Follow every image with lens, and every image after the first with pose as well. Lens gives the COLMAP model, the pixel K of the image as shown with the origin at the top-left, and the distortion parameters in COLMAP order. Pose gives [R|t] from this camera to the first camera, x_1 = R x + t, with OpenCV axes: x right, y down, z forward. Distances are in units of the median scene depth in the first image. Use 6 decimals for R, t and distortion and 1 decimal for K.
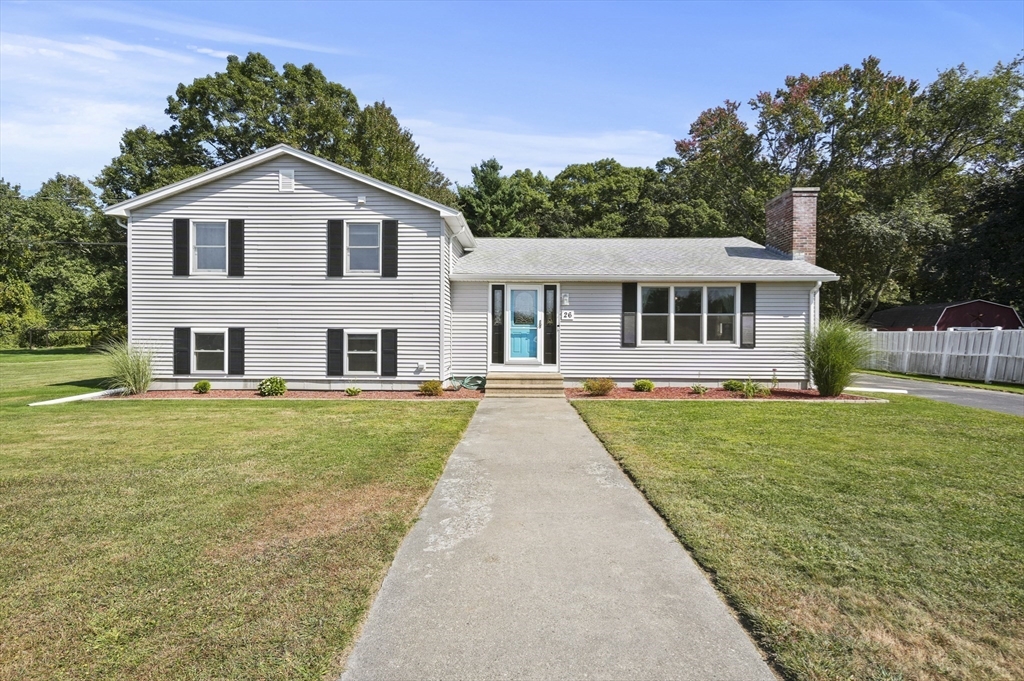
lens RADIAL K [[522.0, 0, 512.0], [0, 522.0, 340.5], [0, 0, 1]] dist [0.027858, 0.000352]
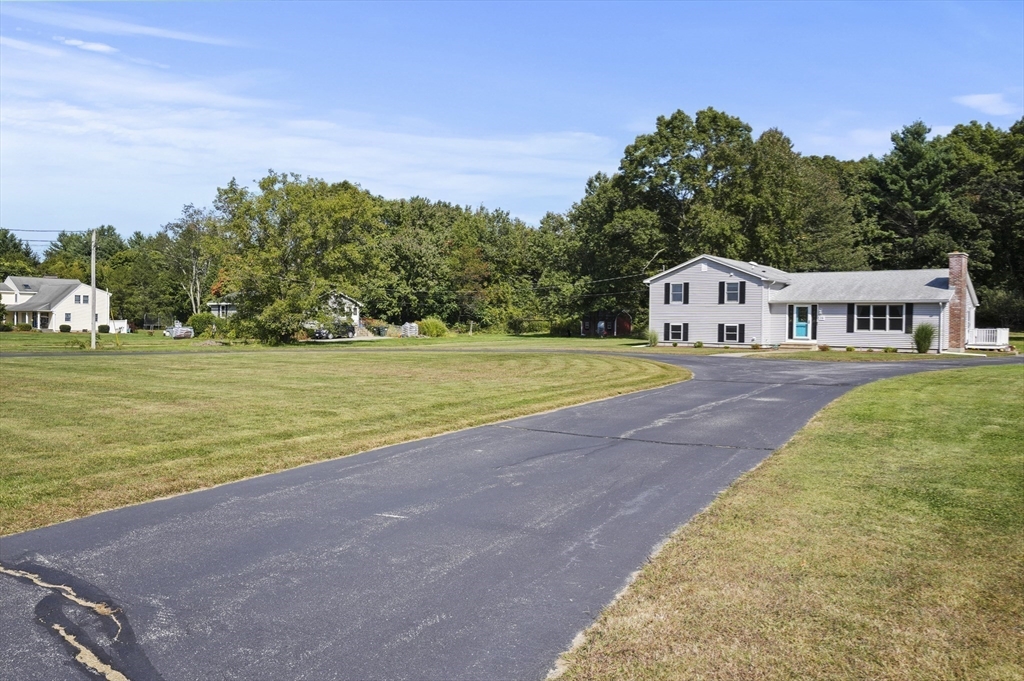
lens RADIAL K [[808.2, 0, 512.0], [0, 808.2, 340.5], [0, 0, 1]] dist [-0.000013, 0.000684]
pose [[0.818916, 0.016309, -0.573681, 1.018050], [-0.010432, 0.999854, 0.013533, 0.015524], [0.573818, -0.005098, 0.818967, -2.632408]]
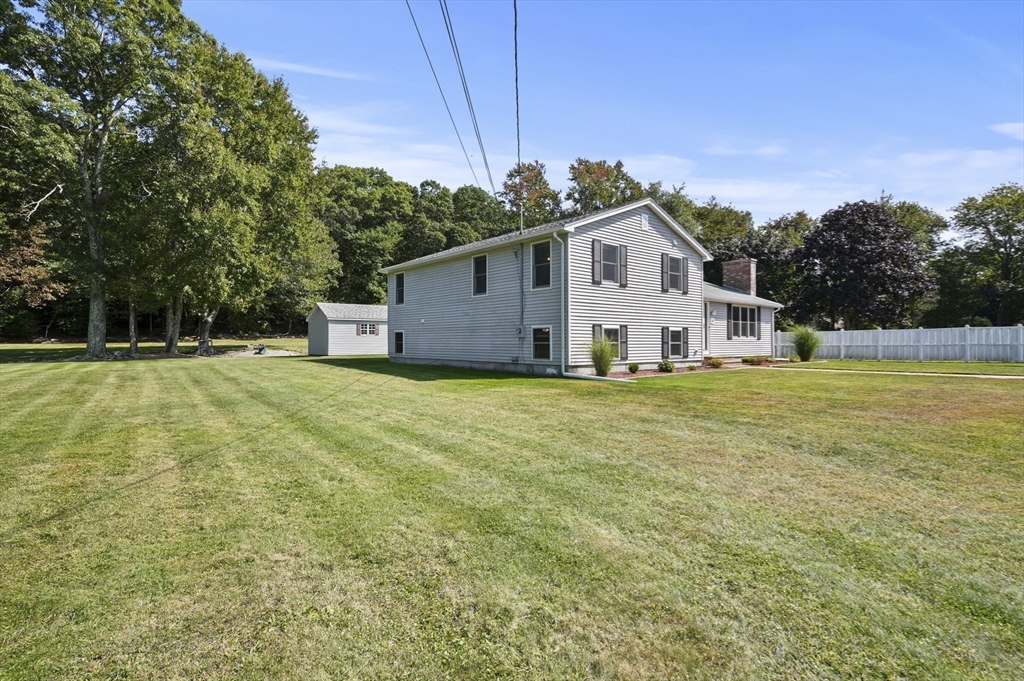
lens RADIAL K [[522.0, 0, 512.0], [0, 522.0, 340.5], [0, 0, 1]] dist [0.027858, 0.000352]
pose [[0.724160, -0.002756, 0.689627, -1.537685], [0.004295, 0.999991, -0.000513, 0.013043], [-0.689619, 0.003334, 0.724165, 0.208628]]
